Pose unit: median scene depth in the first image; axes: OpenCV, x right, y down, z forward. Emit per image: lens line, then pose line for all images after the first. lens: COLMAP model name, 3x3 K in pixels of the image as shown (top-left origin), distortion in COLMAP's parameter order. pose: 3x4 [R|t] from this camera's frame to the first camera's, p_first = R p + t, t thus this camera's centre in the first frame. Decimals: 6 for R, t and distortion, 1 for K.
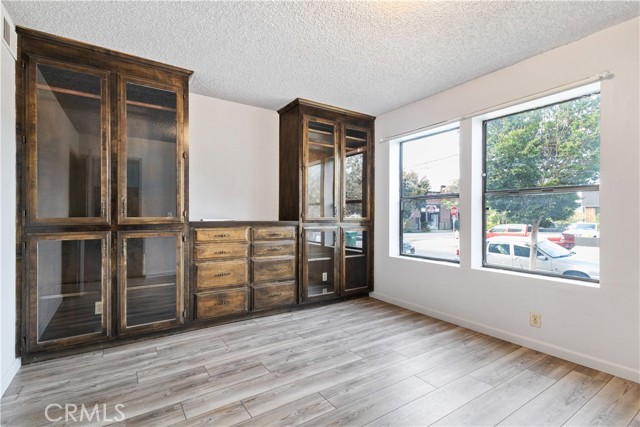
lens RADIAL K [[290.4, 0, 322.3], [0, 290.4, 214.0], [0, 0, 1]] dist [0.008315, -0.000311]
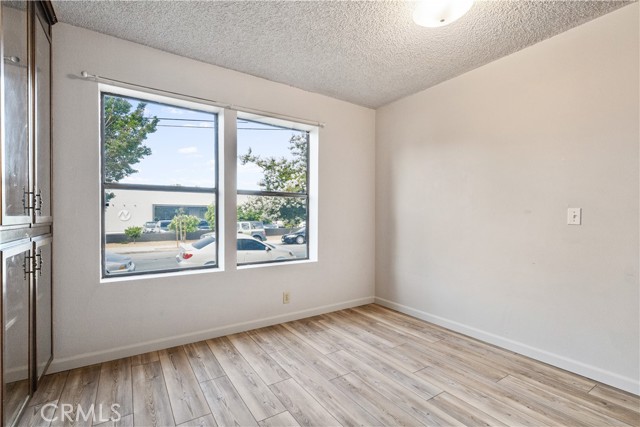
lens RADIAL K [[290.4, 0, 322.1], [0, 290.4, 216.9], [0, 0, 1]] dist [0.008315, -0.000311]
pose [[0.042316, 0.002772, 0.999100, -0.490305], [-0.003128, 0.999992, -0.002642, 0.021226], [-0.999099, -0.003013, 0.042324, 0.778737]]
